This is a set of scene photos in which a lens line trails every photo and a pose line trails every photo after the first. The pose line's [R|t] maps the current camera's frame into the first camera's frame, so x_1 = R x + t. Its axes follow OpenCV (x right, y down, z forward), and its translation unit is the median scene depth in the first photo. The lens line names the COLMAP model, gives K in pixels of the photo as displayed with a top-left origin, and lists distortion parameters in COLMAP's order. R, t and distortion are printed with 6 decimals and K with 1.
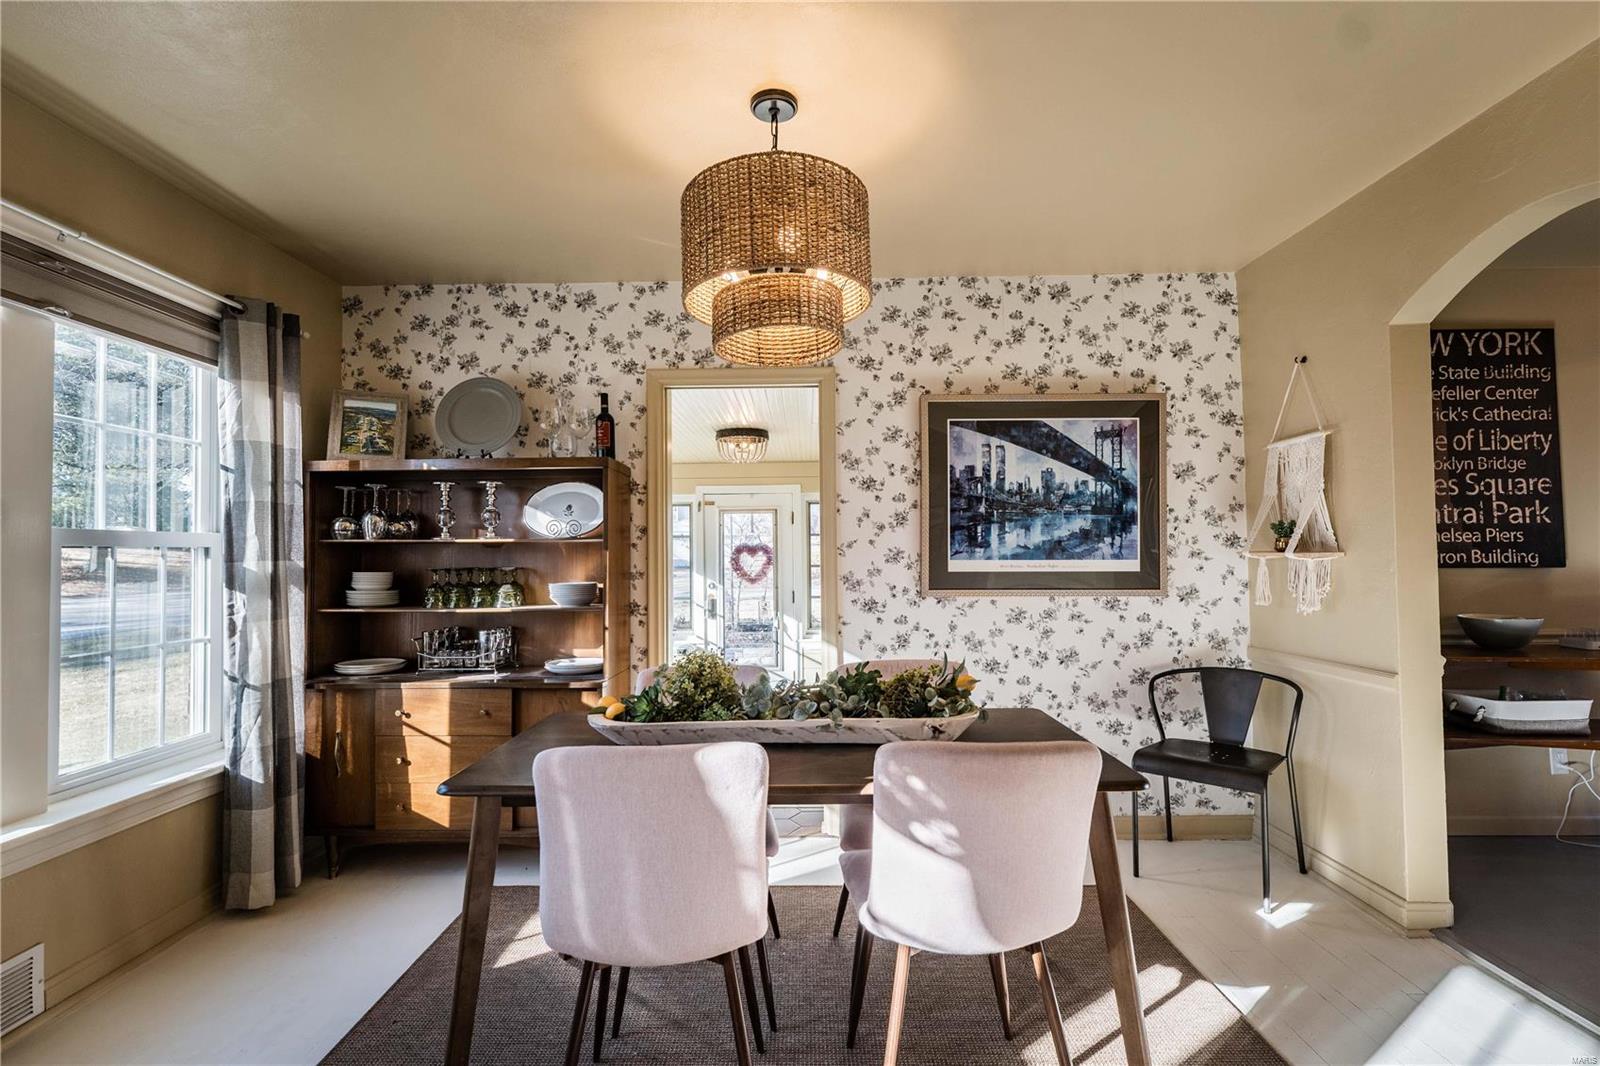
lens RADIAL K [[881.5, 0, 819.1], [0, 881.5, 527.1], [0, 0, 1]] dist [-0.002004, -0.000483]
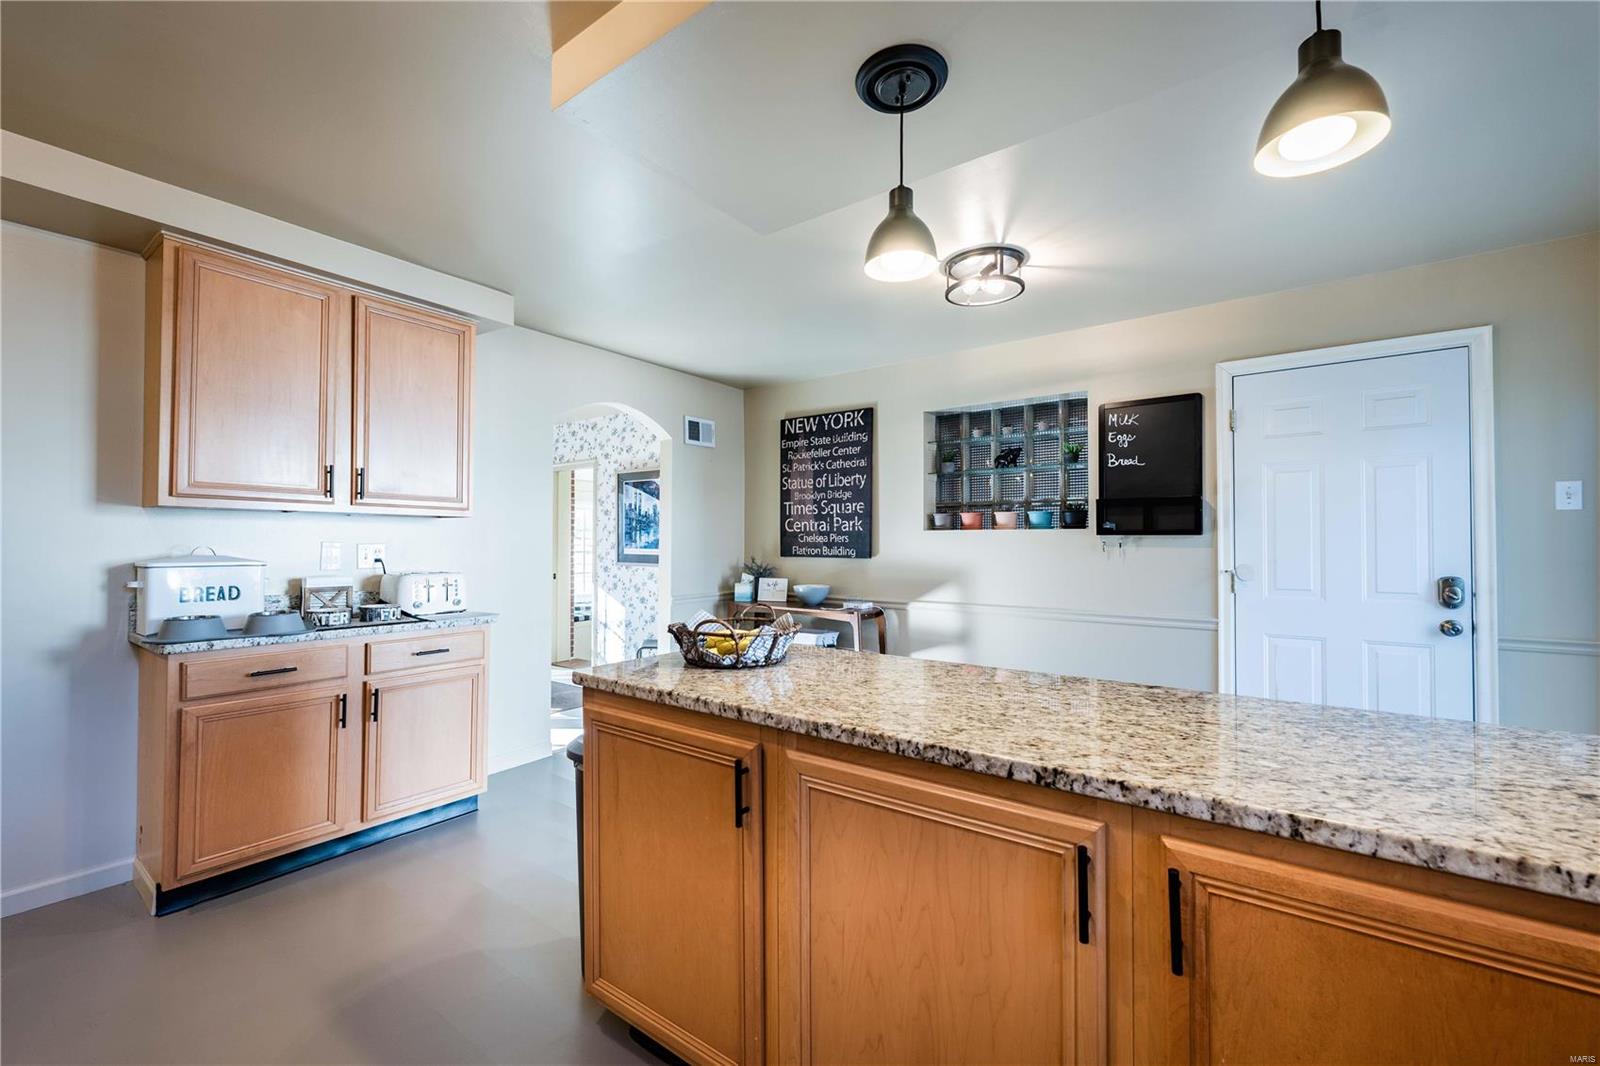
lens RADIAL K [[635.2, 0, 800.0], [0, 635.2, 533.0], [0, 0, 1]] dist [0.001583, 0.000104]
pose [[0.829751, 0.000736, -0.558133, 1.347598], [0.009885, 0.999823, 0.016015, -0.019493], [0.558046, -0.018806, 0.829597, -0.022937]]
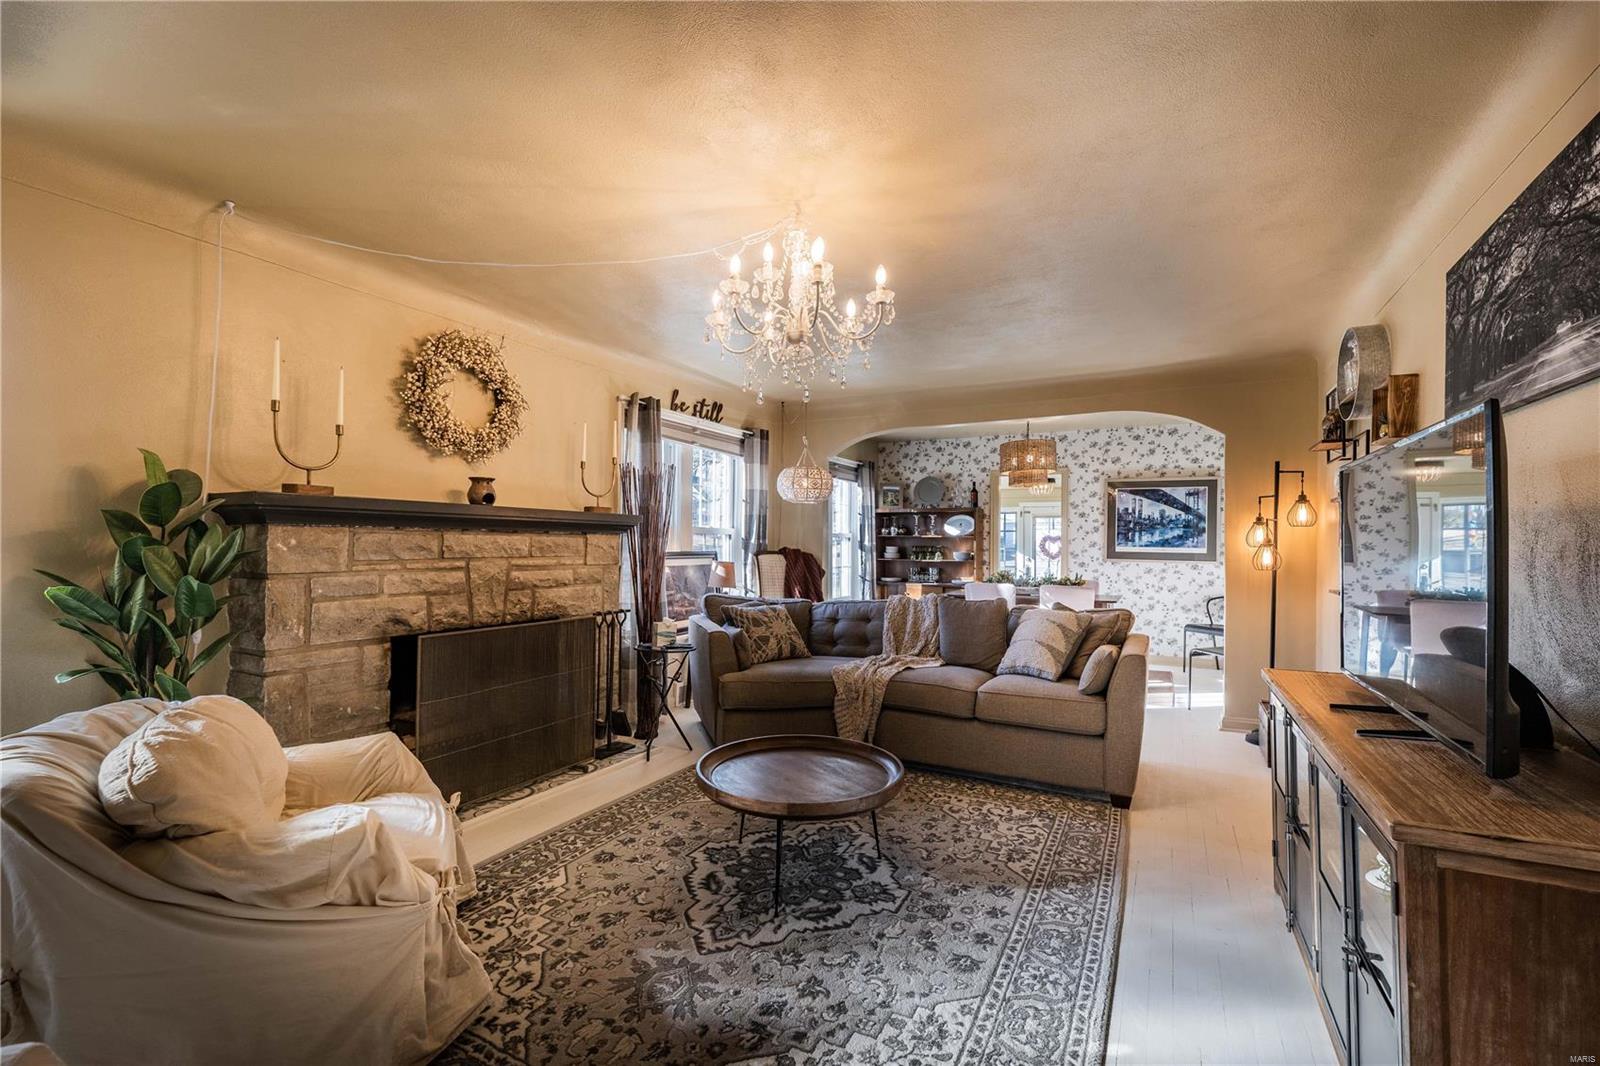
lens RADIAL K [[685.5, 0, 796.5], [0, 685.5, 538.0], [0, 0, 1]] dist [-0.000849, -0.000167]
pose [[0.892176, 0.015352, -0.451427, 0.214695], [-0.002205, 0.999558, 0.029635, -0.040836], [0.451683, -0.025444, 0.891816, -1.091958]]
